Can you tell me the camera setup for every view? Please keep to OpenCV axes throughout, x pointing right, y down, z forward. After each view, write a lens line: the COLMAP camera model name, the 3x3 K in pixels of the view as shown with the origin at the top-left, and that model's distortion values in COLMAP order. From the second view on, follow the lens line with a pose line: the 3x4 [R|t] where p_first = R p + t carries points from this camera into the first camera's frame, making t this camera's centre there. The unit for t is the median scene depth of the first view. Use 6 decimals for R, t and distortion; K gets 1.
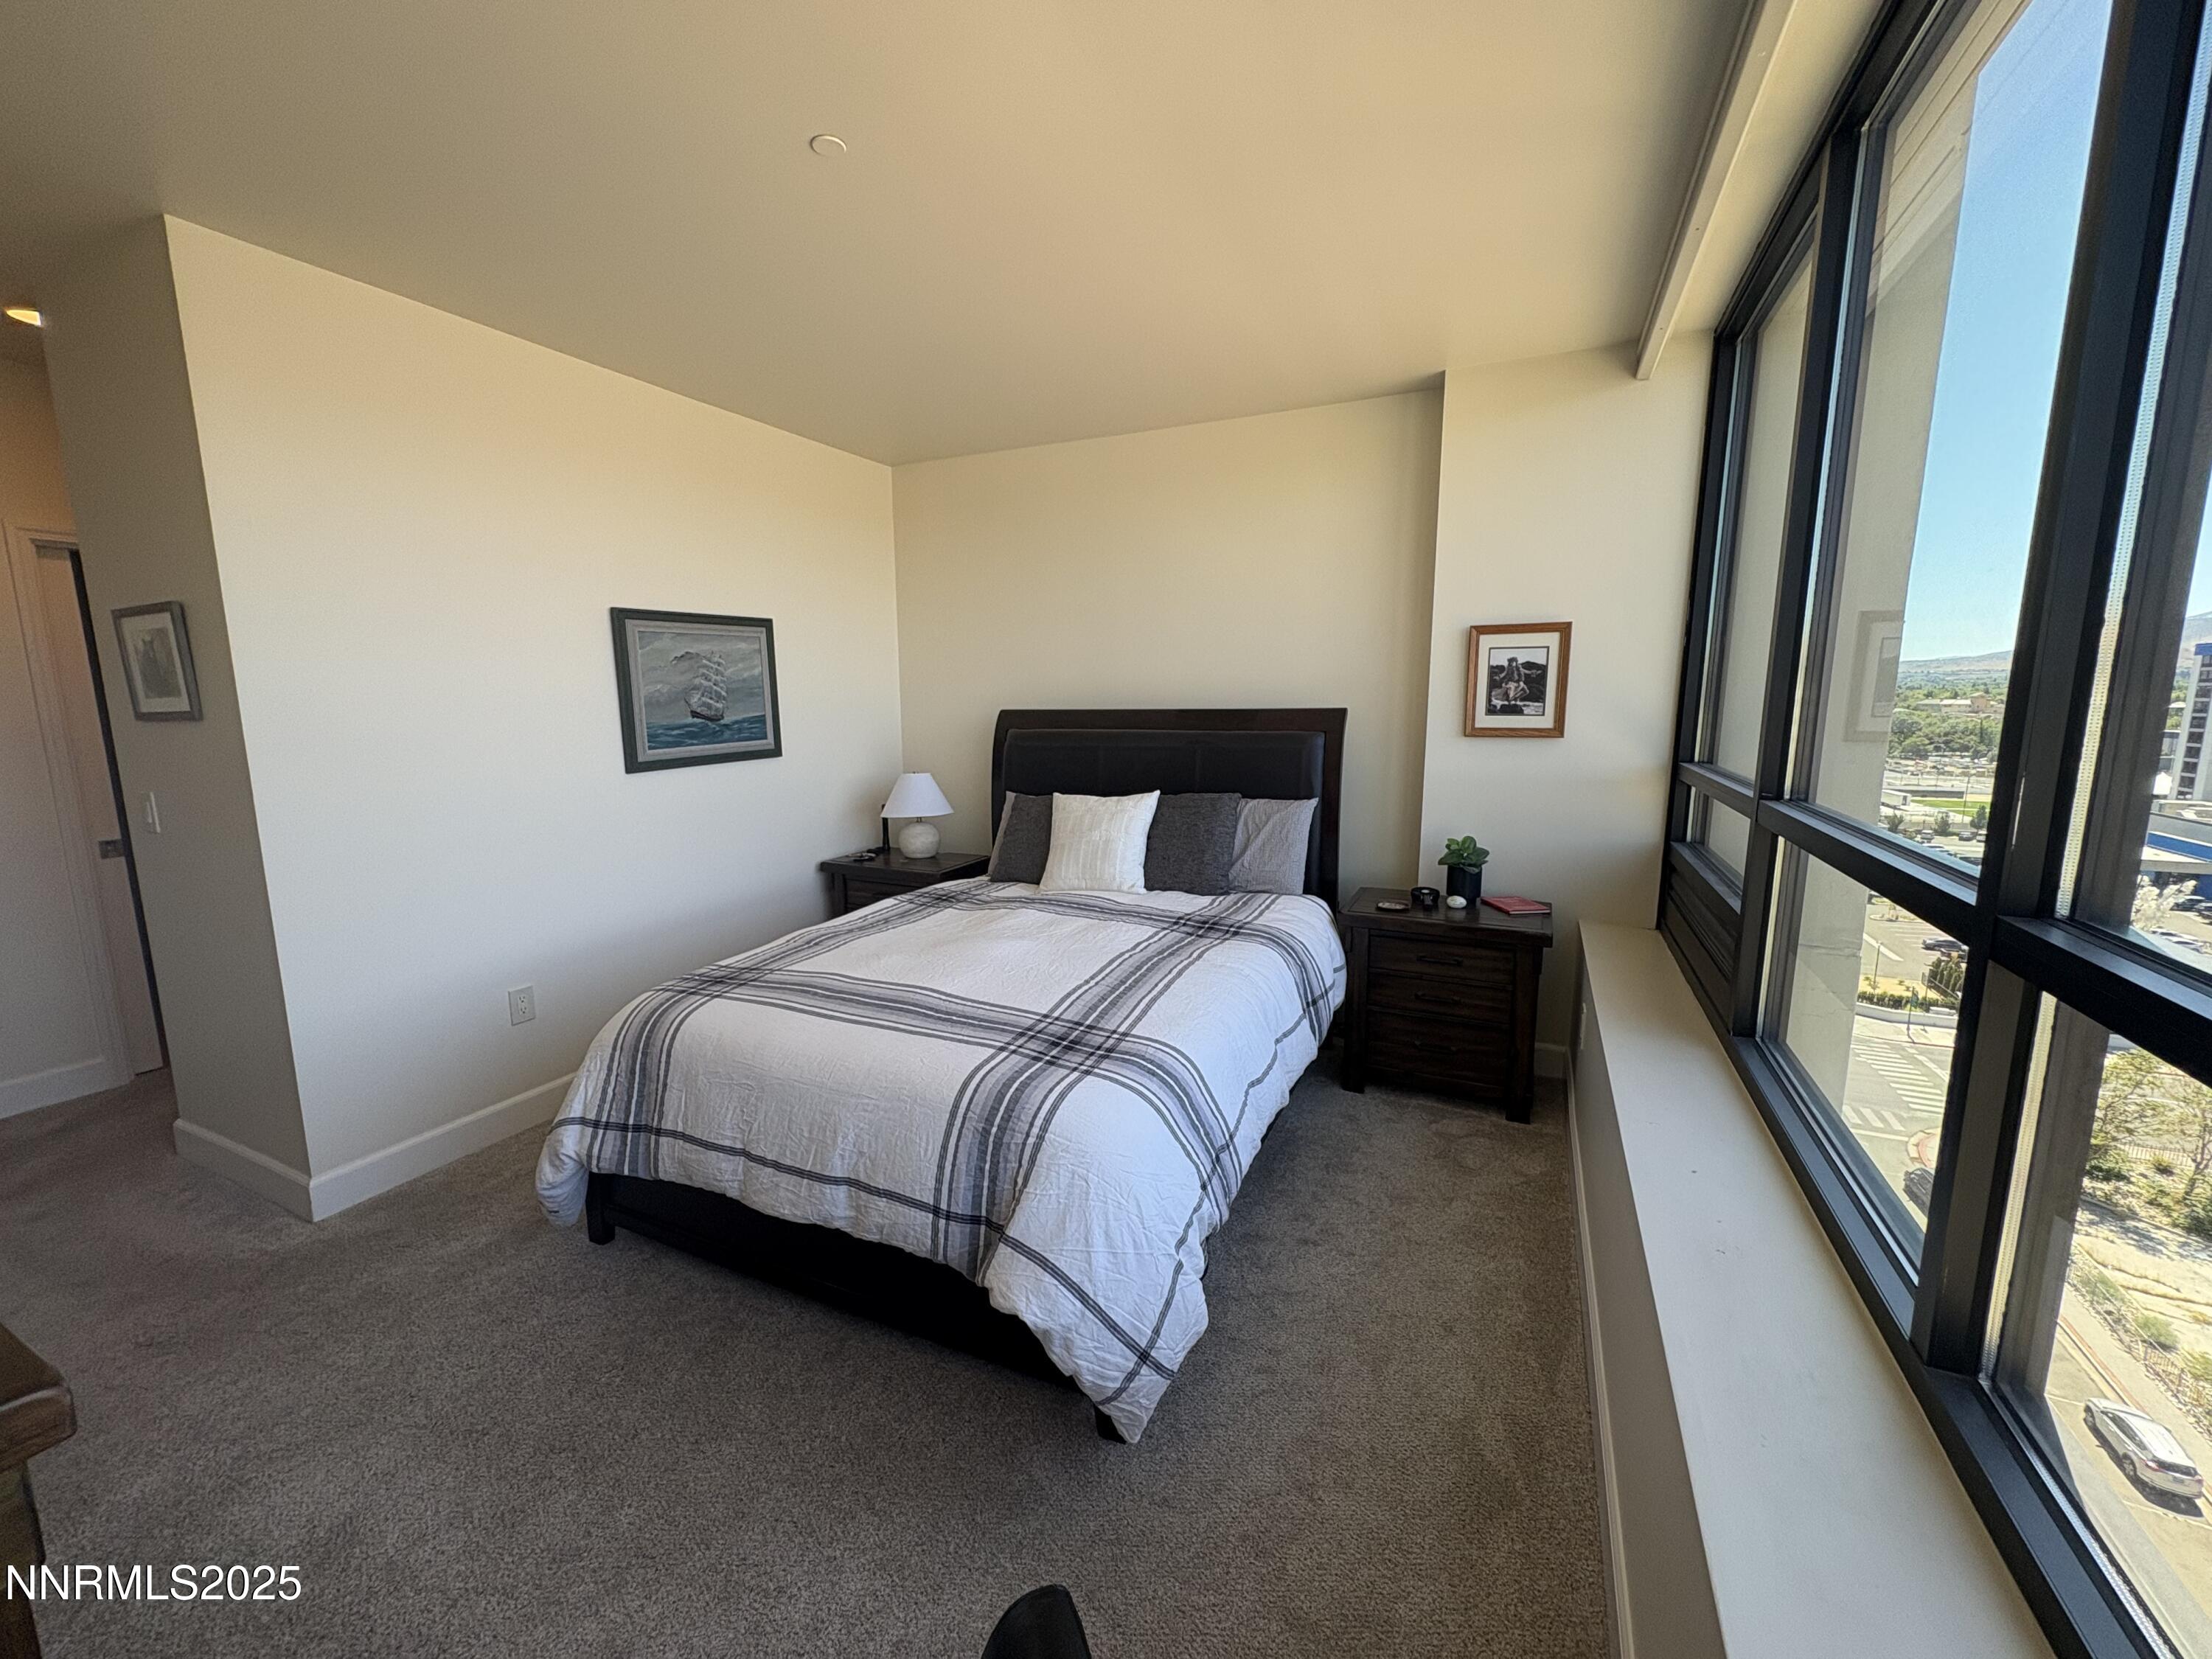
lens RADIAL K [[879.3, 0, 1102.9], [0, 879.3, 829.1], [0, 0, 1]] dist [-0.001411, -0.000136]
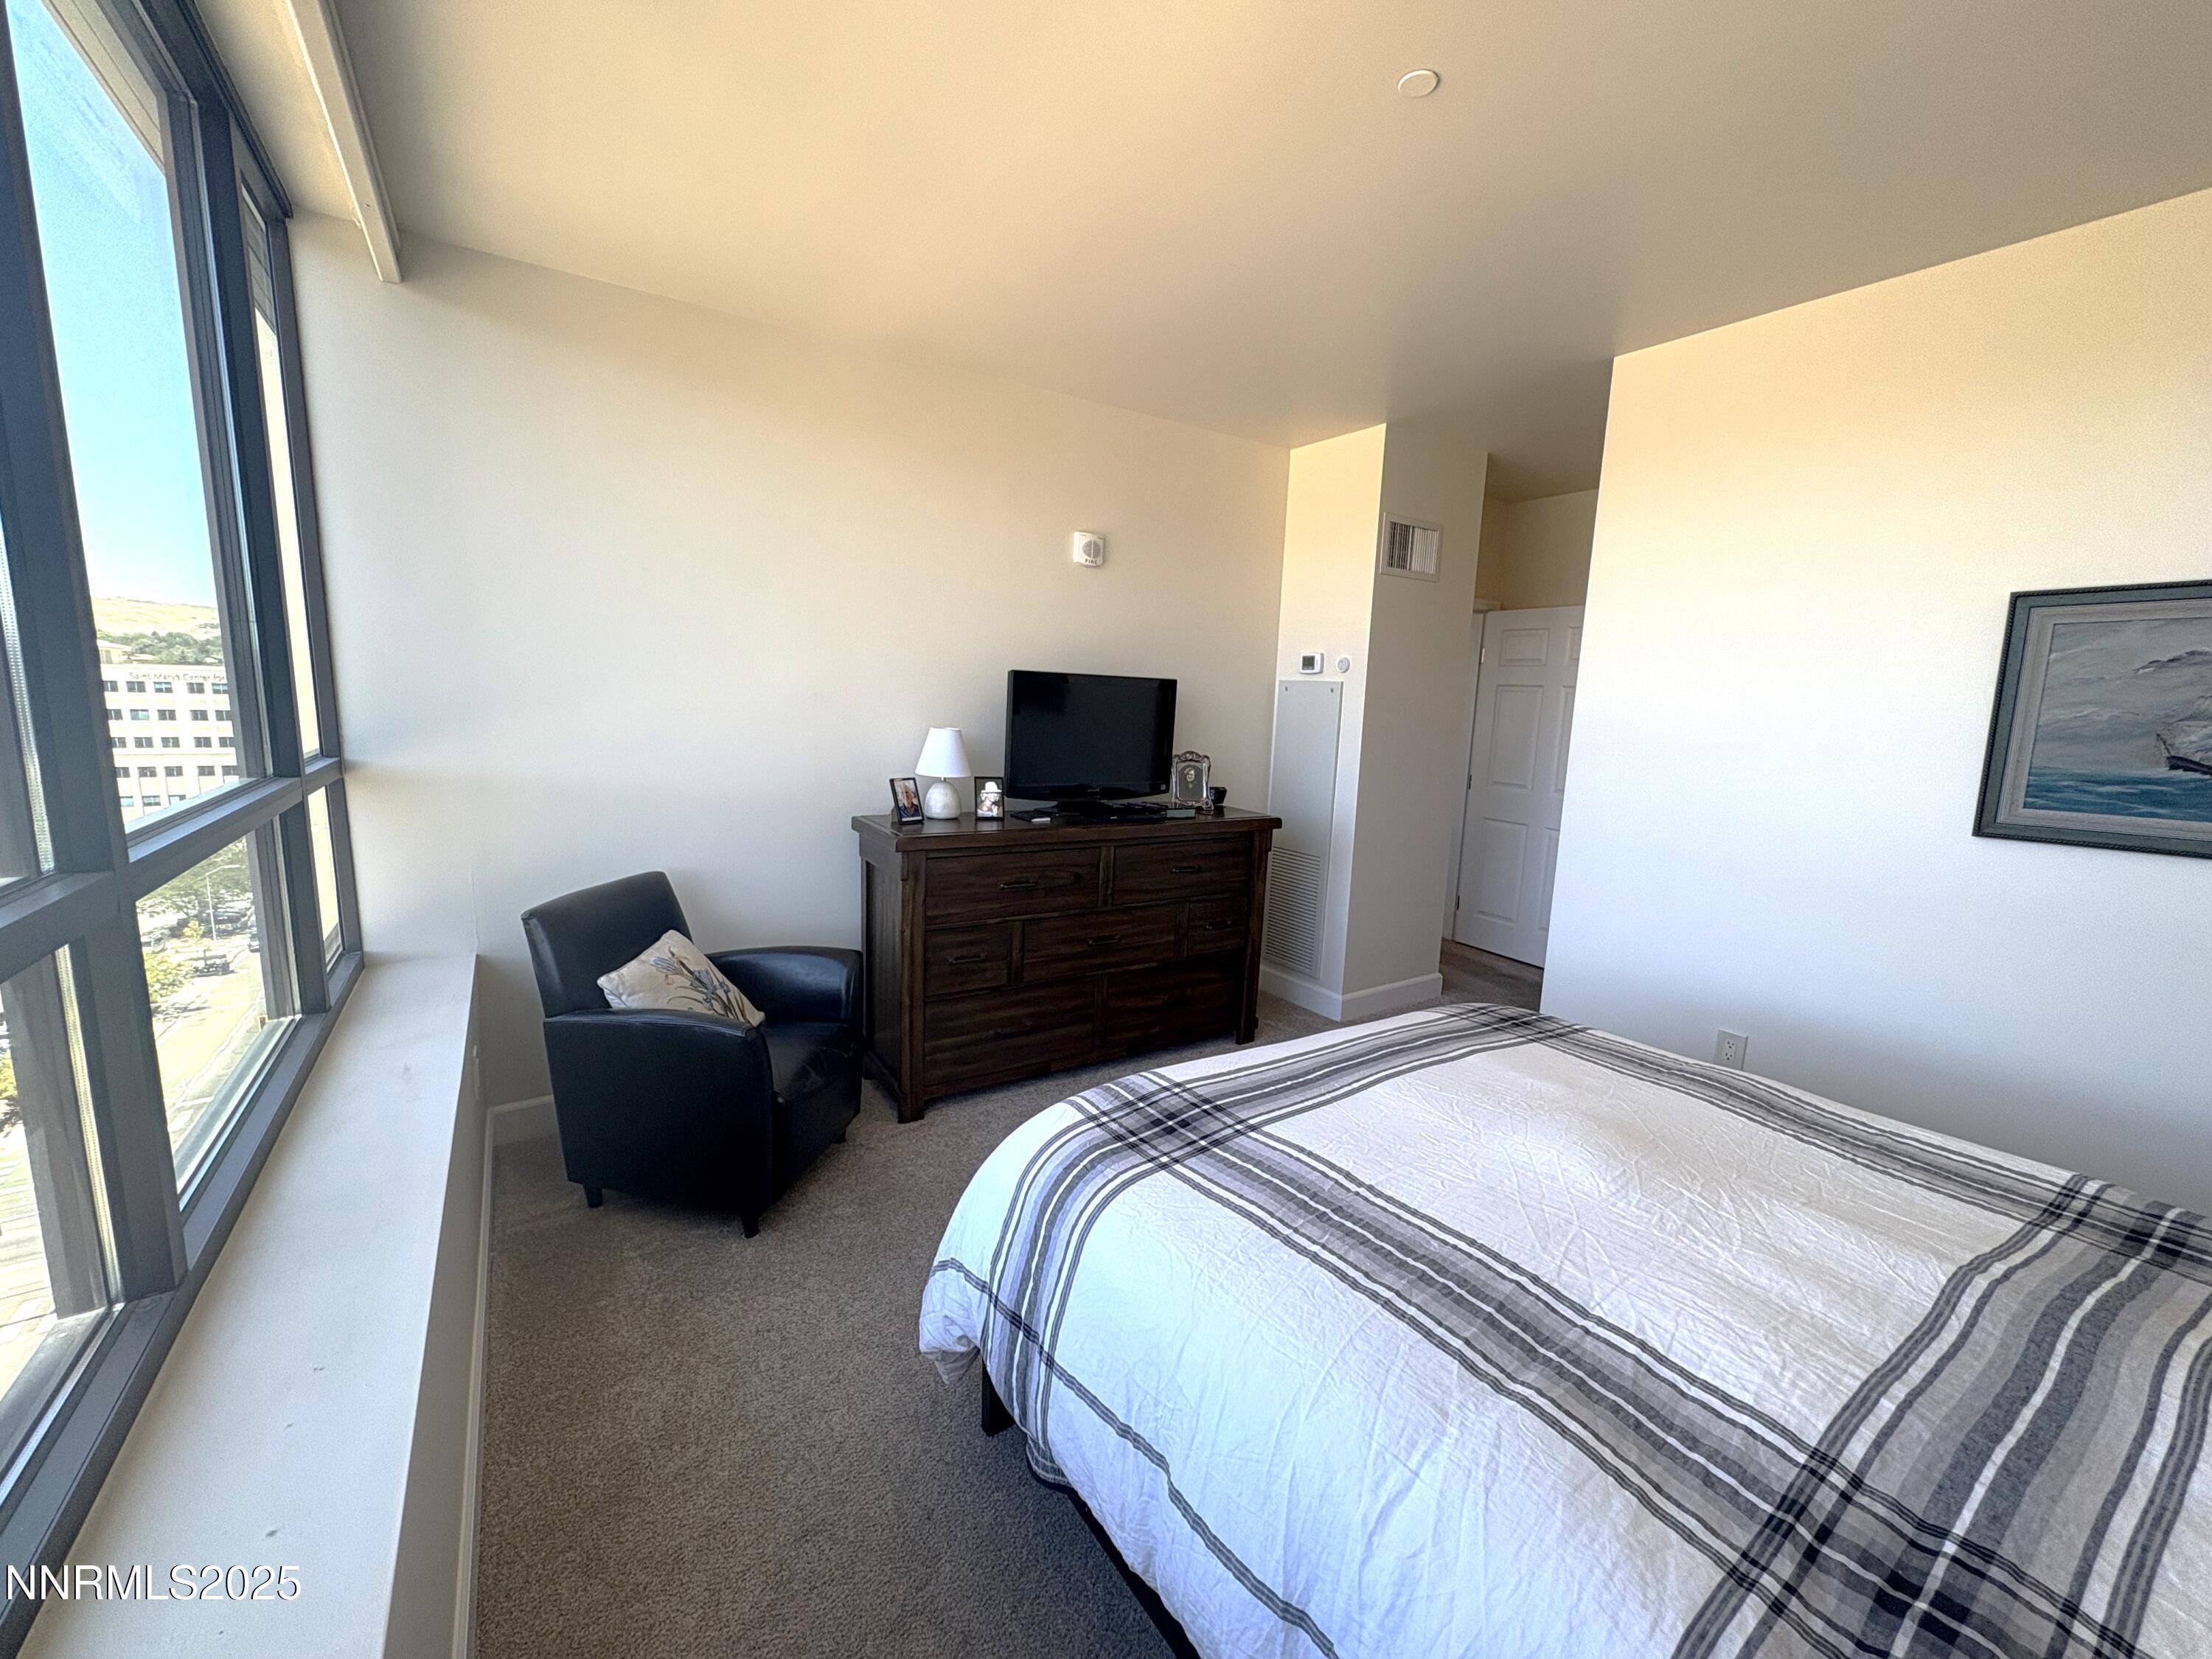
lens RADIAL K [[876.1, 0, 1102.5], [0, 876.1, 823.7], [0, 0, 1]] dist [-0.000025, 0.000310]
pose [[-0.512346, 0.118969, -0.850498, 0.394165], [-0.160411, 0.959670, 0.230873, -0.122854], [0.843664, 0.254717, -0.472599, 0.762721]]
